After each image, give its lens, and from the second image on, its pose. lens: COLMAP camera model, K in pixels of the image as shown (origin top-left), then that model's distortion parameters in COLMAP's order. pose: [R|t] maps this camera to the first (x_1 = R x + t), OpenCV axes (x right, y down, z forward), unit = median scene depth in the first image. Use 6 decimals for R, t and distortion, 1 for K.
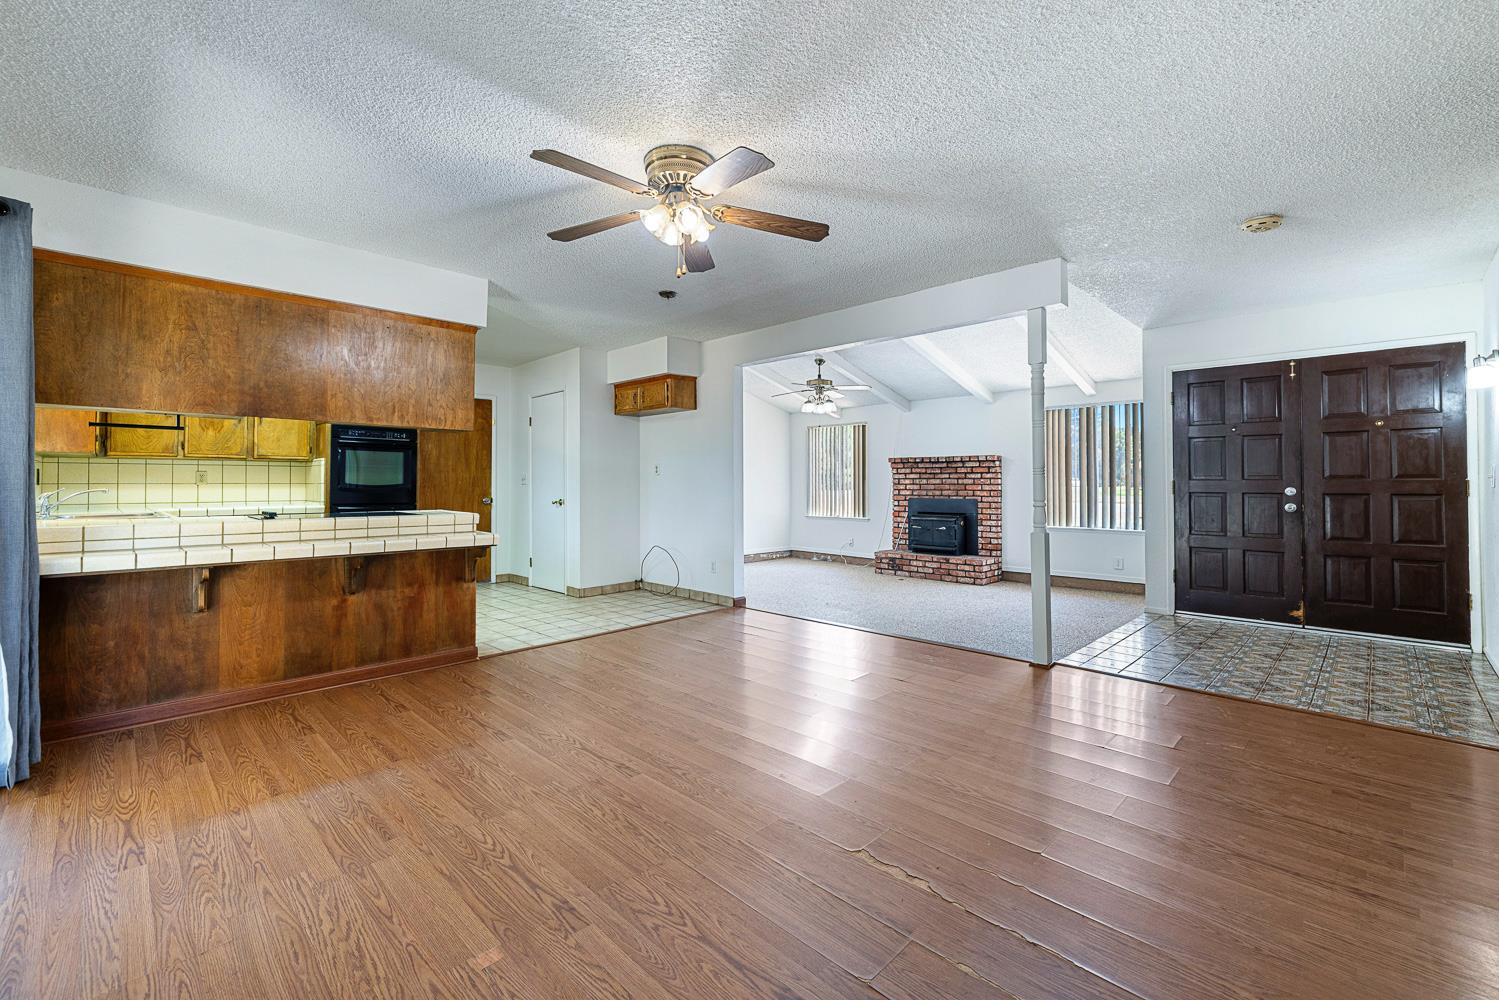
lens RADIAL K [[635.3, 0, 752.9], [0, 635.3, 485.6], [0, 0, 1]] dist [-0.000946, -0.000133]
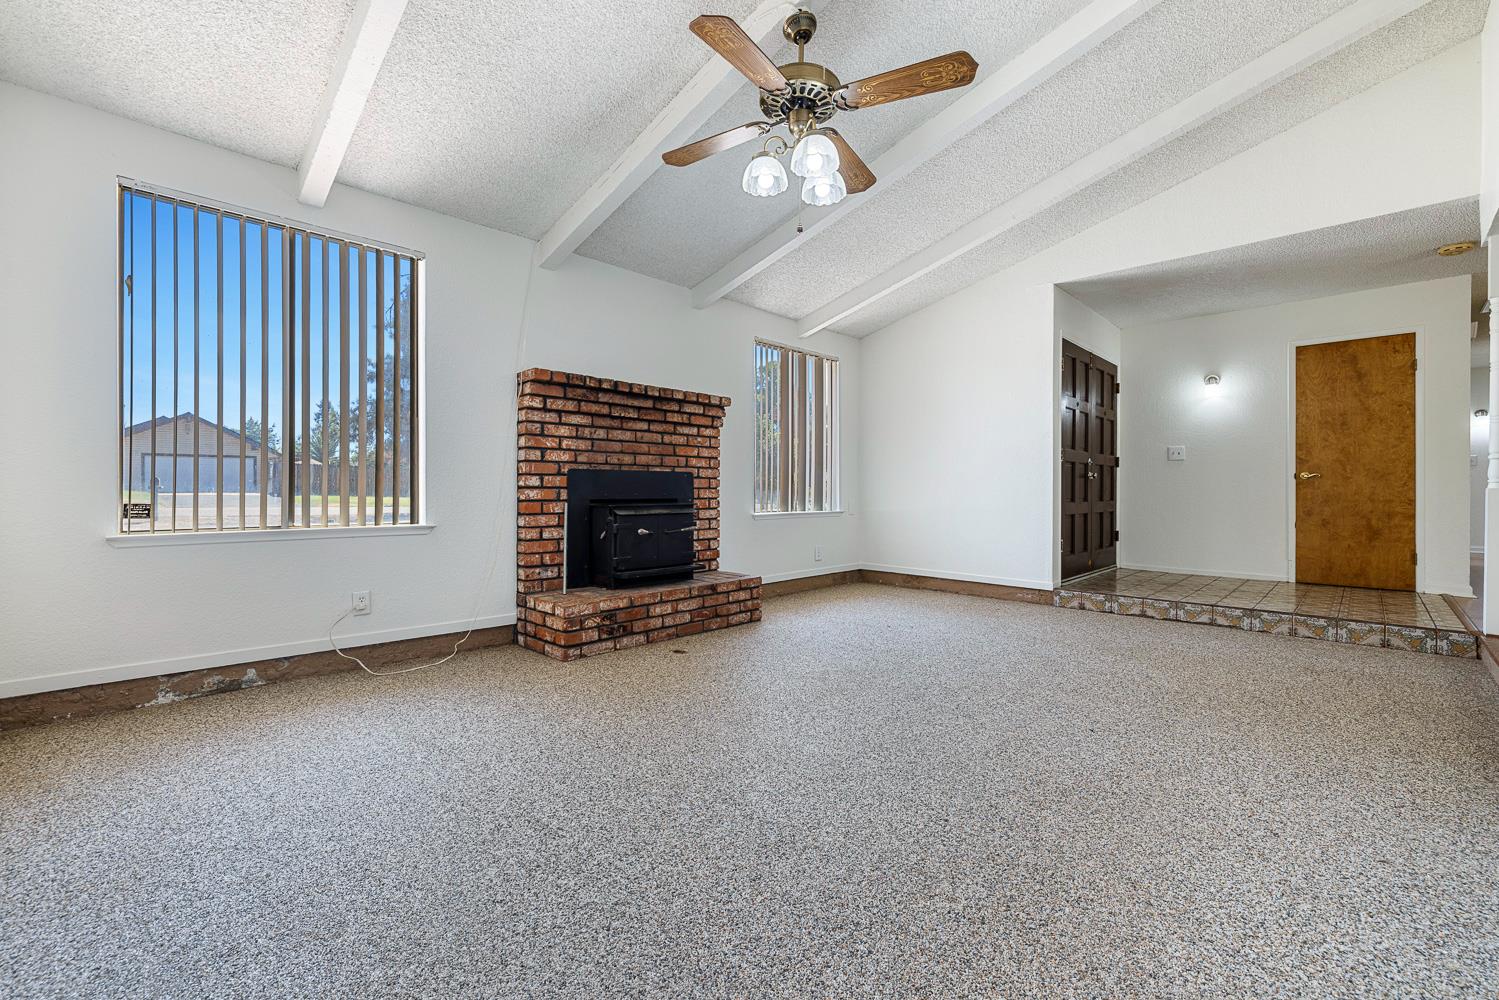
lens RADIAL K [[635.3, 0, 756.0], [0, 635.3, 491.0], [0, 0, 1]] dist [-0.000946, -0.000133]
pose [[-0.018074, -0.005046, 0.999824, -0.195883], [-0.004708, 0.999977, 0.004961, 0.032720], [-0.999826, -0.004618, -0.018097, 0.906812]]
